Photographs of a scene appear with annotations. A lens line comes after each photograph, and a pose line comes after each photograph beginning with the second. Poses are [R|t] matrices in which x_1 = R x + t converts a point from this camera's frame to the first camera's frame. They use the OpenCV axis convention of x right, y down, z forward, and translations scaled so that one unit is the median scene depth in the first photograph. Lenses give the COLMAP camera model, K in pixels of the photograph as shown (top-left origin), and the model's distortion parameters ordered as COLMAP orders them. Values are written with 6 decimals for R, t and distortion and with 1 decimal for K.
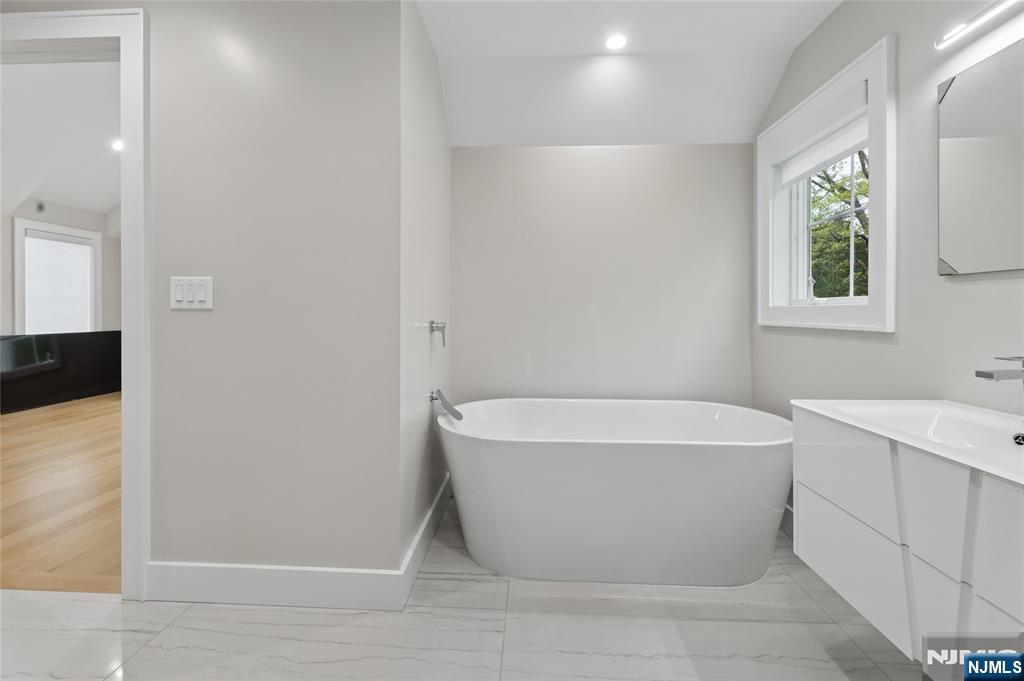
lens RADIAL K [[421.2, 0, 511.0], [0, 421.2, 312.0], [0, 0, 1]] dist [0.000287, -0.000257]
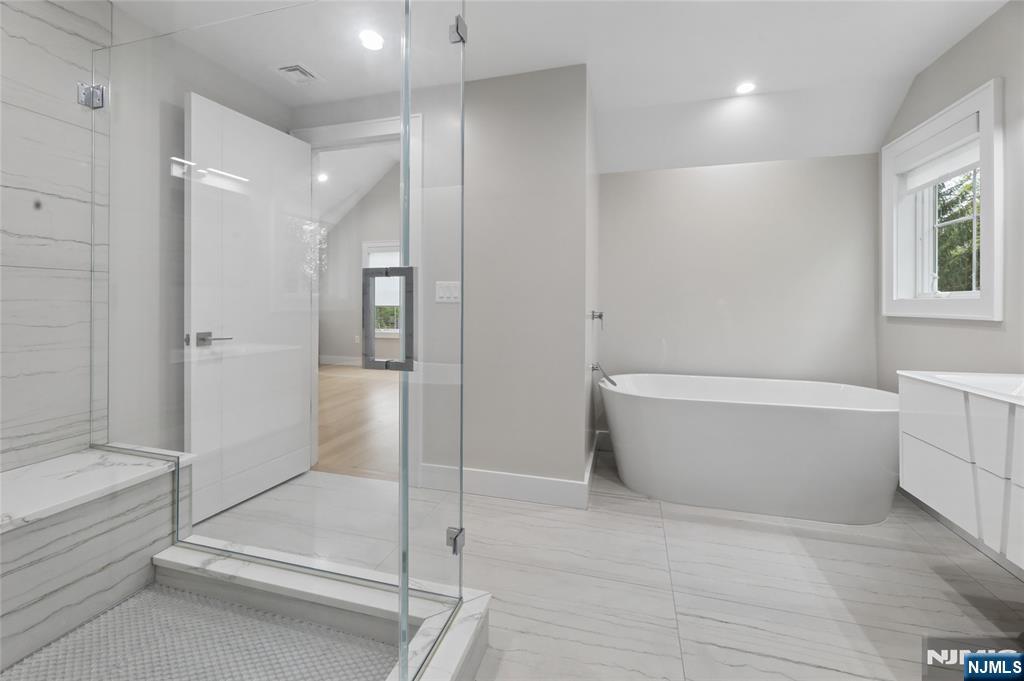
lens RADIAL K [[425.8, 0, 508.5], [0, 425.8, 305.6], [0, 0, 1]] dist [-0.000670, -0.000145]
pose [[0.973393, 0.000621, -0.229141, -0.151171], [-0.000171, 0.999998, 0.001984, 0.001637], [0.229142, -0.001892, 0.973391, -0.404112]]
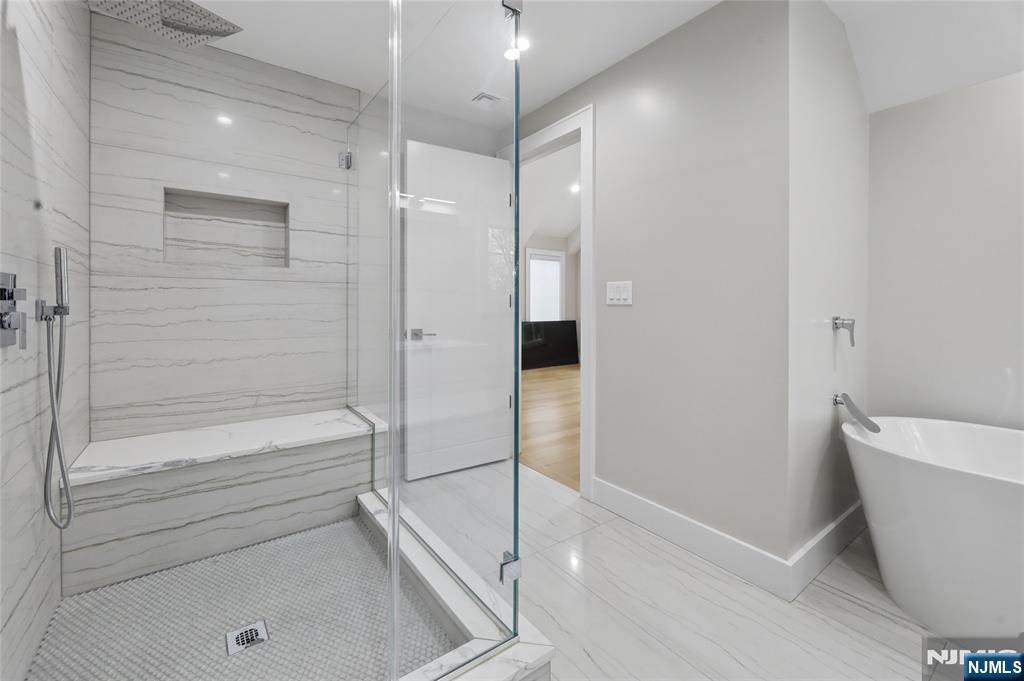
lens RADIAL K [[425.8, 0, 508.5], [0, 425.8, 305.6], [0, 0, 1]] dist [-0.000670, -0.000145]
pose [[0.624231, -0.001078, -0.781239, 0.097421], [-0.002895, 0.999989, -0.003694, 0.001792], [0.781234, 0.004568, 0.624221, -0.140726]]
